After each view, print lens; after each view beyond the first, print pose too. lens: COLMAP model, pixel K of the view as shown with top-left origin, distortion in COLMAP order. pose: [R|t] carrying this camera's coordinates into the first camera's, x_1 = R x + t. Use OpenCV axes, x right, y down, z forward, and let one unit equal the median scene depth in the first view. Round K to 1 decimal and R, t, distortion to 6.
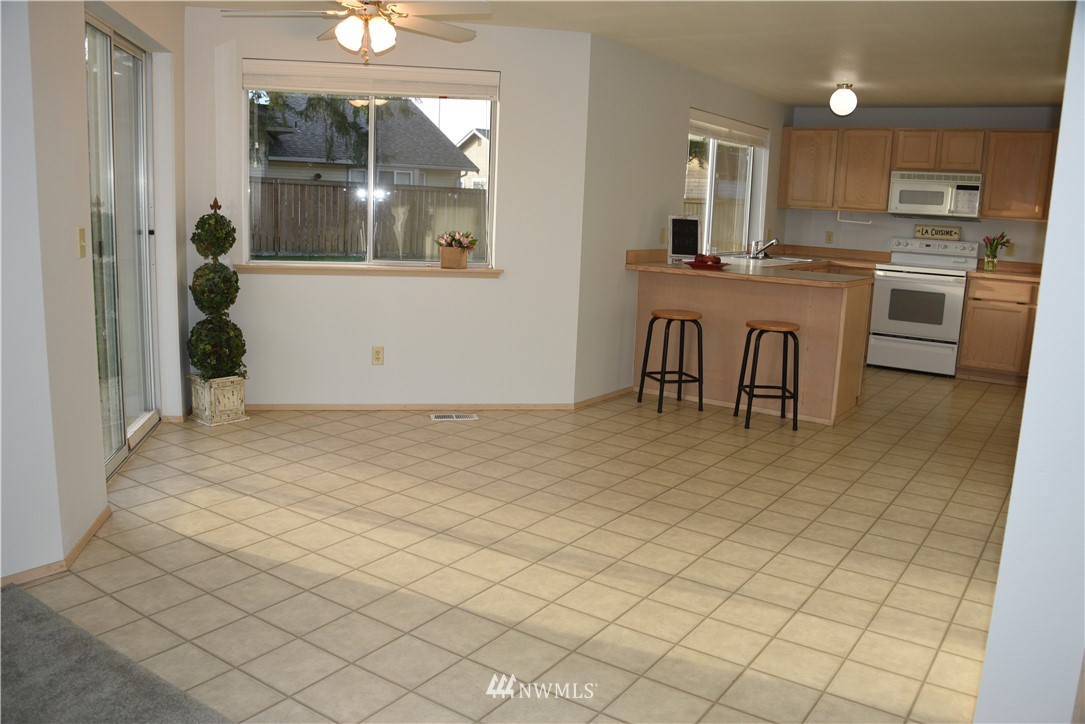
lens RADIAL K [[871.4, 0, 537.5], [0, 871.4, 363.5], [0, 0, 1]] dist [-0.137703, 0.074999]
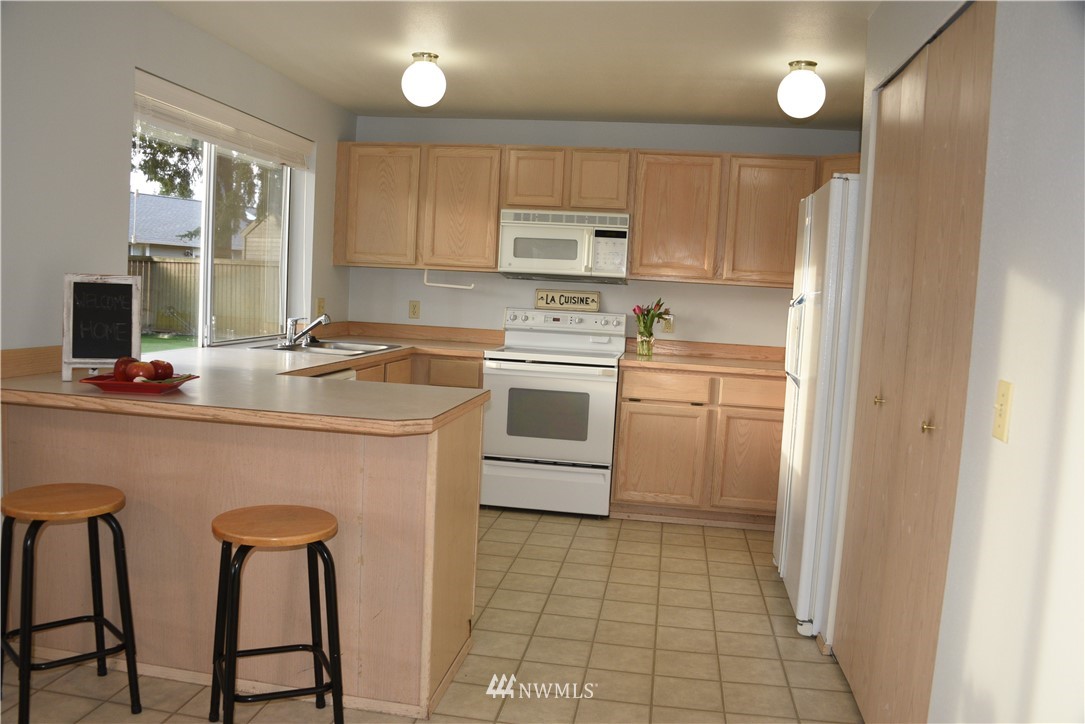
lens RADIAL K [[871.4, 0, 537.5], [0, 871.4, 363.5], [0, 0, 1]] dist [-0.137703, 0.074999]
pose [[0.900775, -0.030109, 0.433242, 0.151229], [0.062776, 0.996144, -0.061292, -0.065496], [-0.429726, 0.082408, 0.899191, 0.401272]]
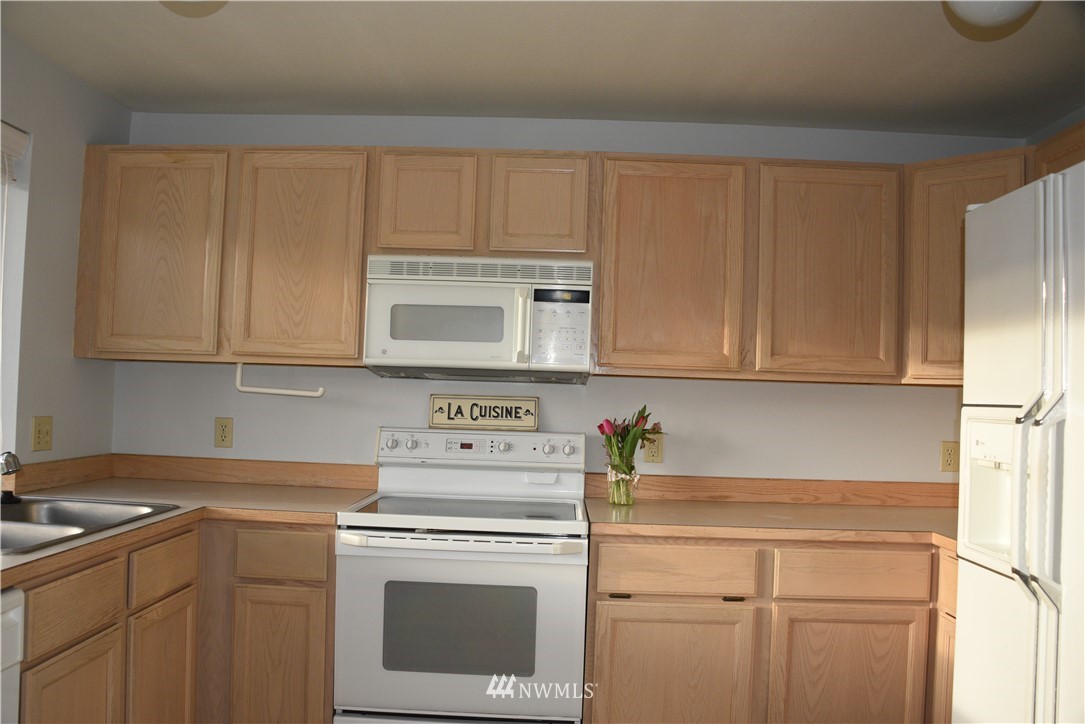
lens RADIAL K [[871.4, 0, 537.5], [0, 871.4, 363.5], [0, 0, 1]] dist [-0.137703, 0.074999]
pose [[0.836666, 0.006981, 0.547668, 0.280518], [0.099630, 0.981297, -0.164712, -0.112656], [-0.538575, 0.192373, 0.820323, 0.676319]]
